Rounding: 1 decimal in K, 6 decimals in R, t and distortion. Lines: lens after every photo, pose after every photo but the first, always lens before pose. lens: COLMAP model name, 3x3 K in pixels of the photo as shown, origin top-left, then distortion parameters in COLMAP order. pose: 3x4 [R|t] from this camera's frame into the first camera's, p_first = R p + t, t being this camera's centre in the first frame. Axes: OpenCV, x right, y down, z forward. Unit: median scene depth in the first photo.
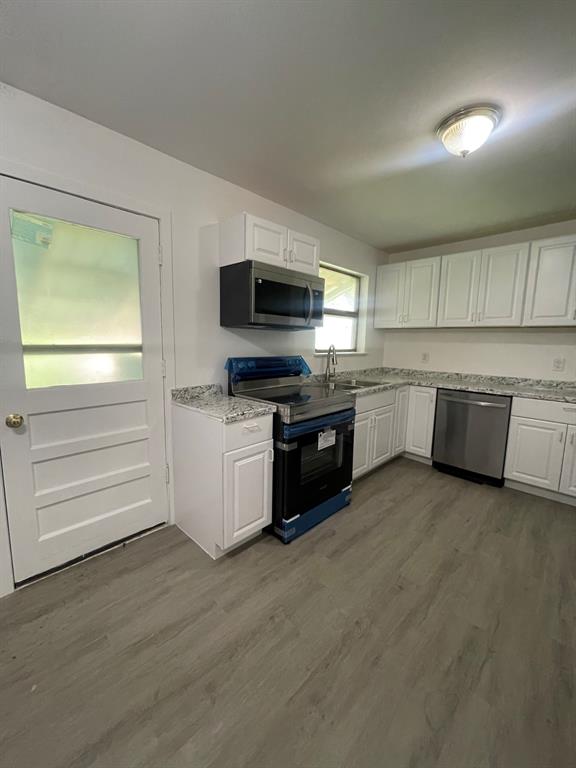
lens RADIAL K [[309.0, 0, 288.3], [0, 309.0, 380.7], [0, 0, 1]] dist [-0.002760, 0.000768]
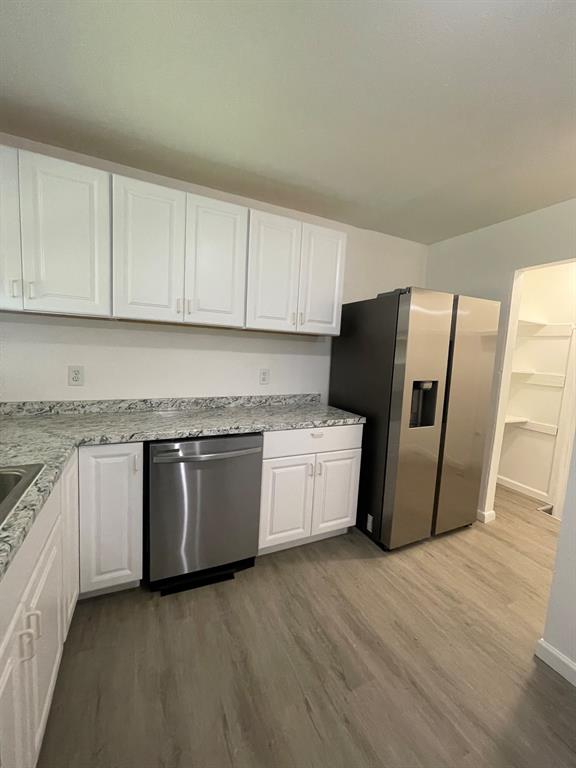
lens RADIAL K [[309.0, 0, 287.7], [0, 309.0, 379.1], [0, 0, 1]] dist [-0.002760, 0.000768]
pose [[0.338682, -0.093795, 0.936214, 0.141696], [0.080715, 0.994247, 0.070410, -0.125476], [-0.937432, 0.051720, 0.344304, 0.828221]]
